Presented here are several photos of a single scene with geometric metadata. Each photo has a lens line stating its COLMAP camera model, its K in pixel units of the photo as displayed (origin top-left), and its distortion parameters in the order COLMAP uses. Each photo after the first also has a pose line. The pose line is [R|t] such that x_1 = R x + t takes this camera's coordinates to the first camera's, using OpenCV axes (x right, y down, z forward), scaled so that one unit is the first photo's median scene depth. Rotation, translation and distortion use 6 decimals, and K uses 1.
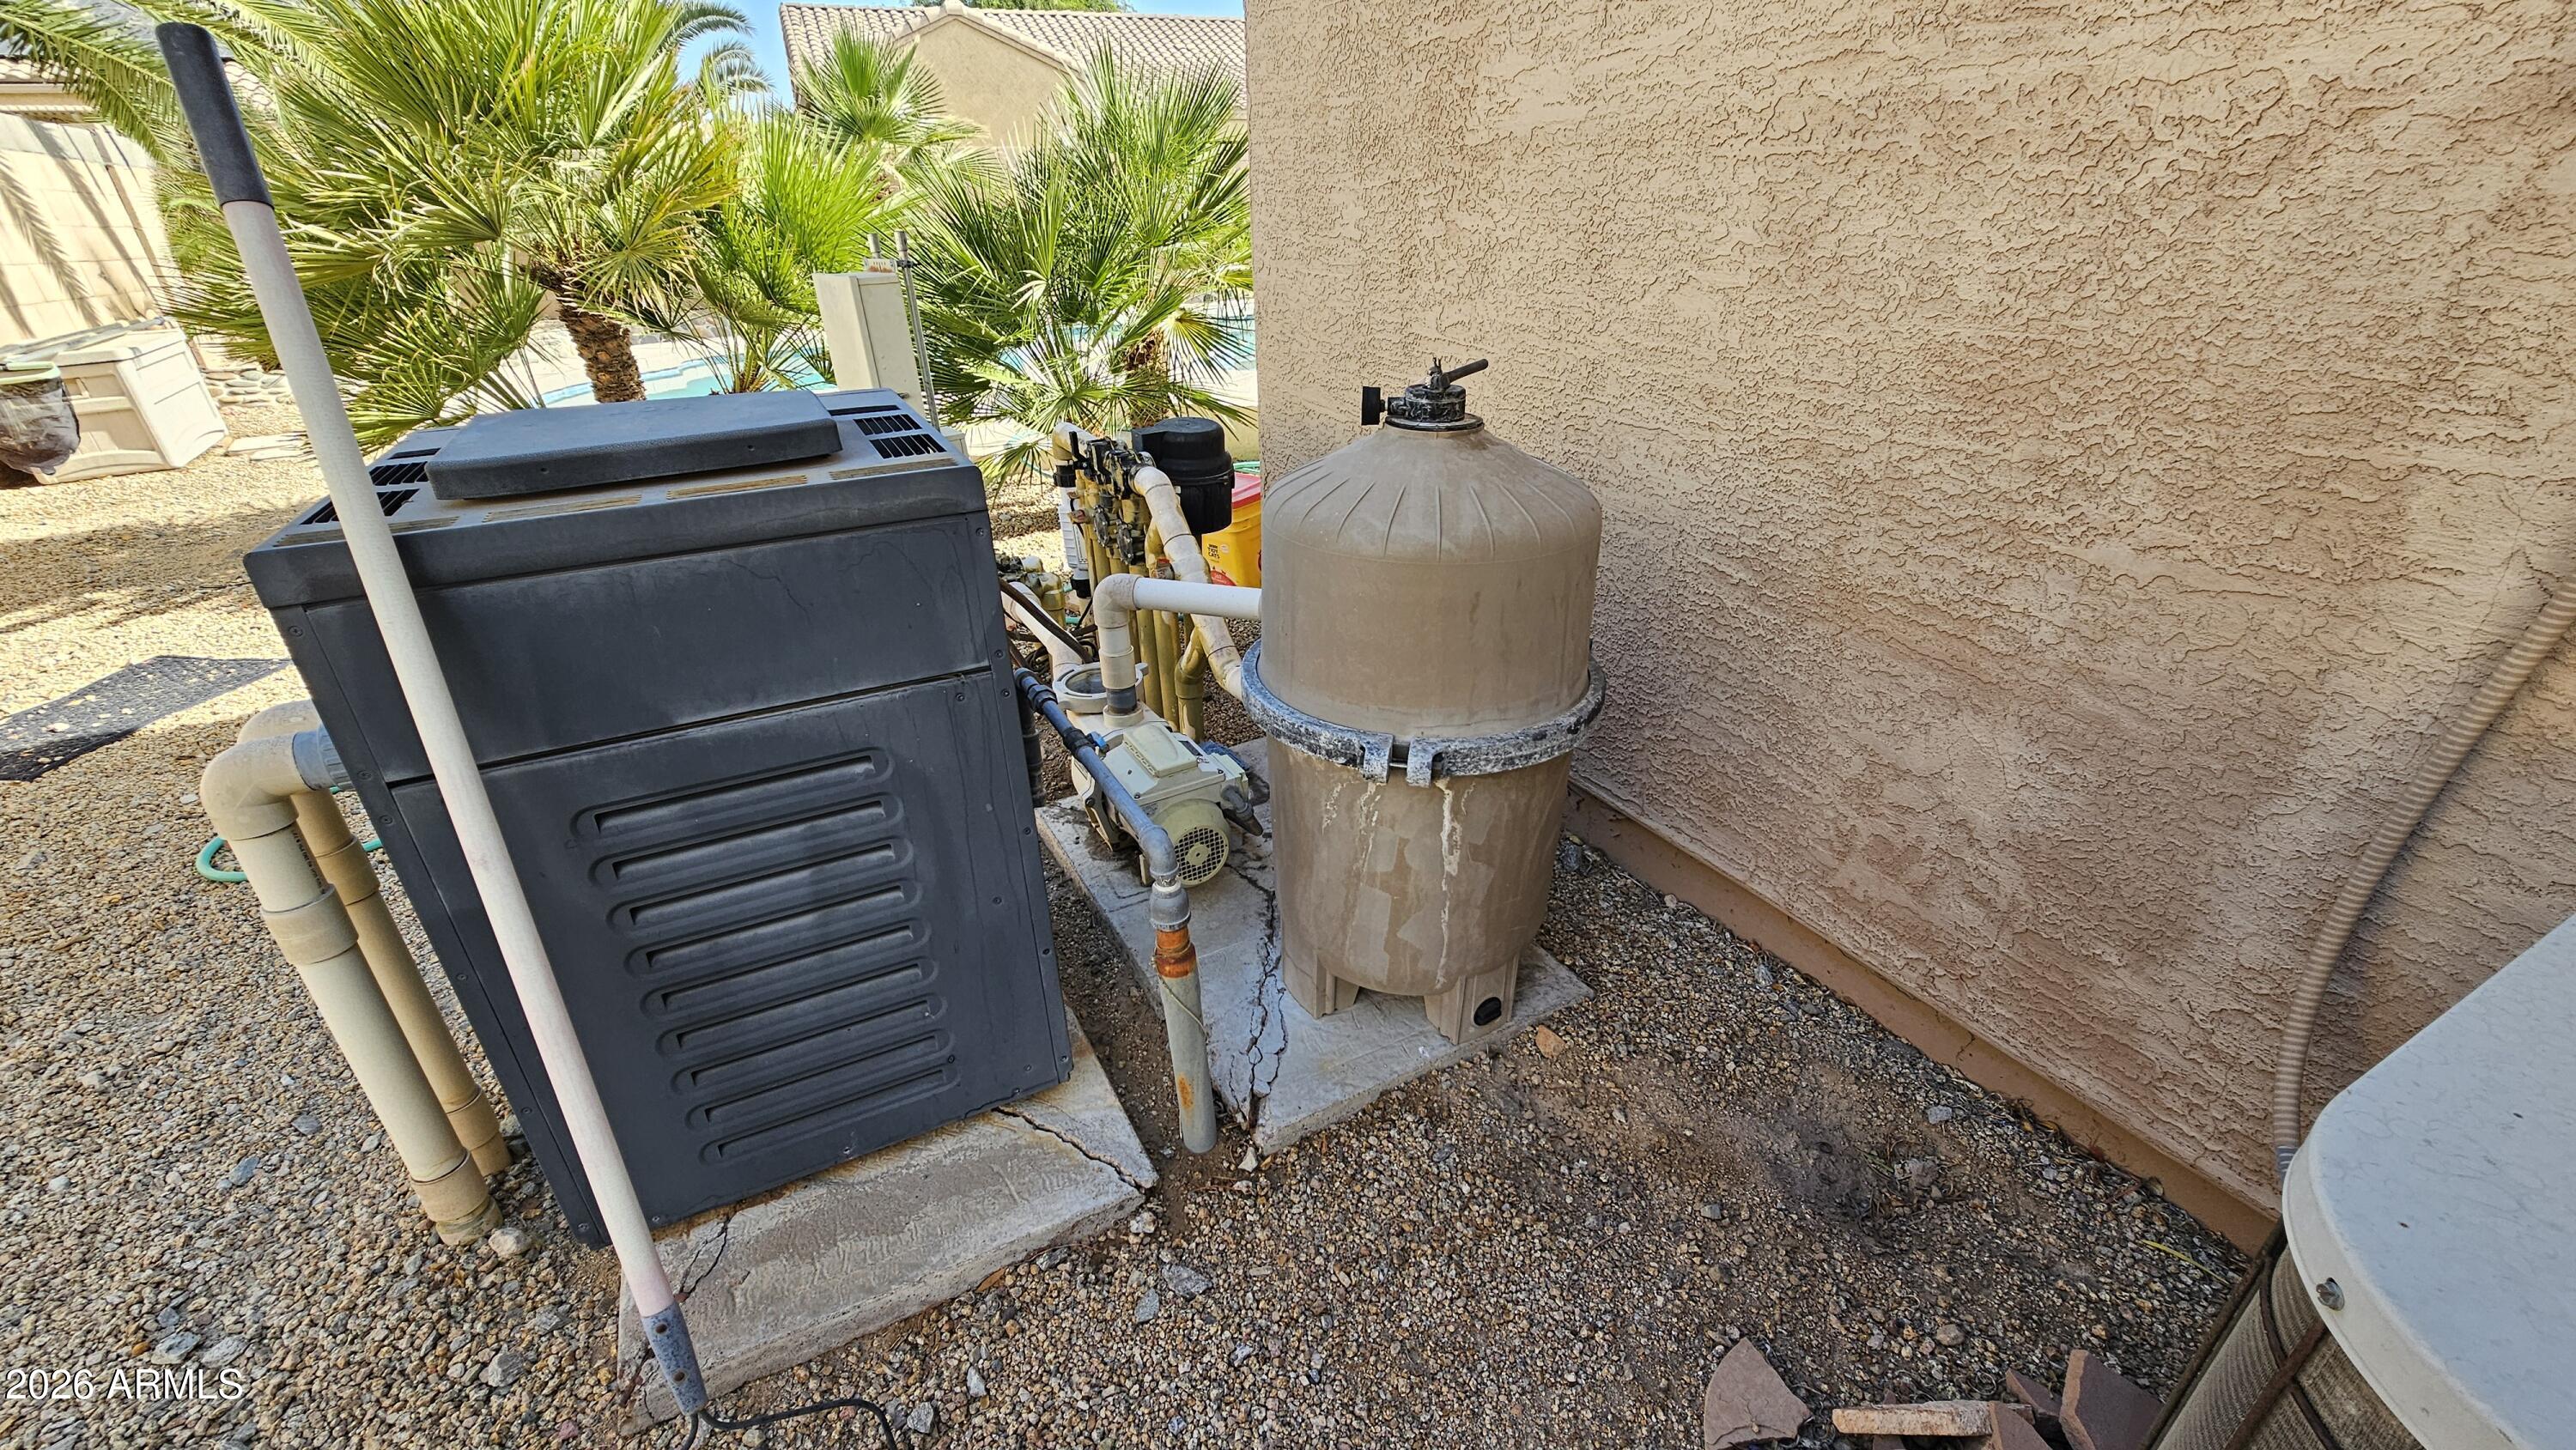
lens RADIAL K [[1047.5, 0, 1299.6], [0, 1047.5, 739.8], [0, 0, 1]] dist [-0.004901, 0.000047]
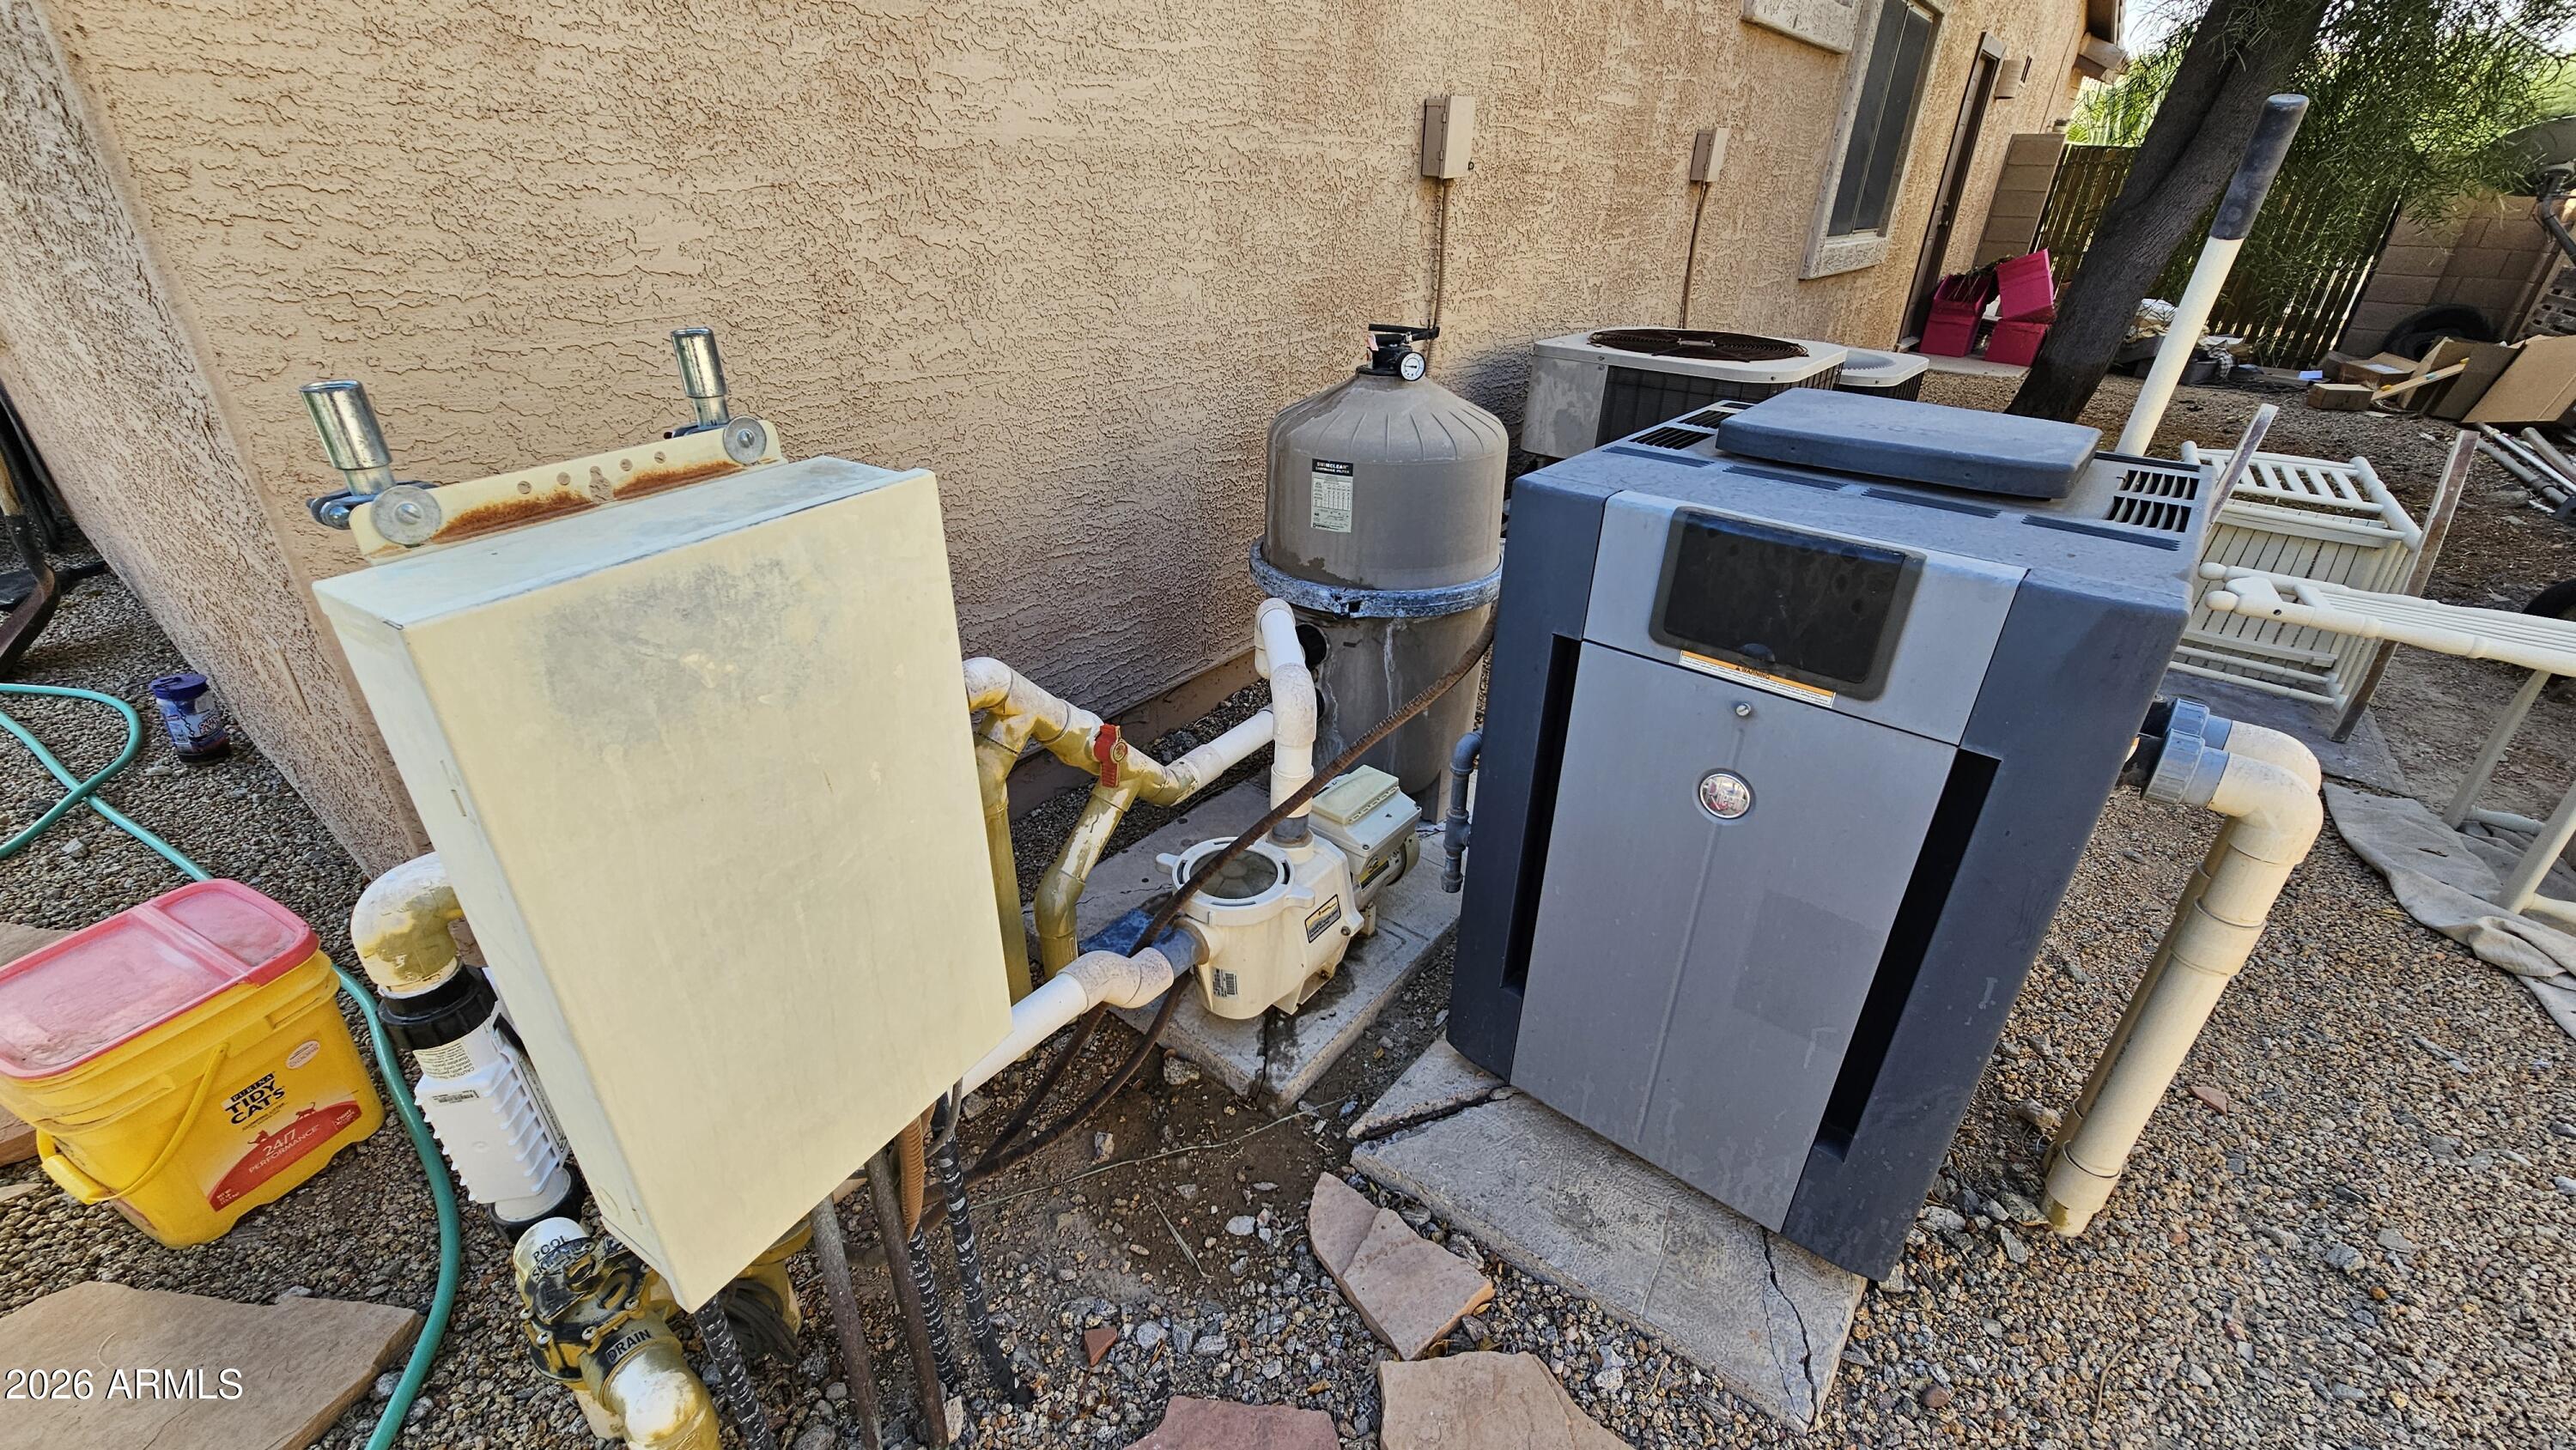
lens RADIAL K [[1047.5, 0, 1299.6], [0, 1047.5, 739.8], [0, 0, 1]] dist [-0.004901, 0.000047]
pose [[-0.394612, -0.432811, 0.810528, -0.888589], [0.402327, 0.711670, 0.575898, -0.610204], [-0.826083, 0.553354, -0.106702, 1.138173]]
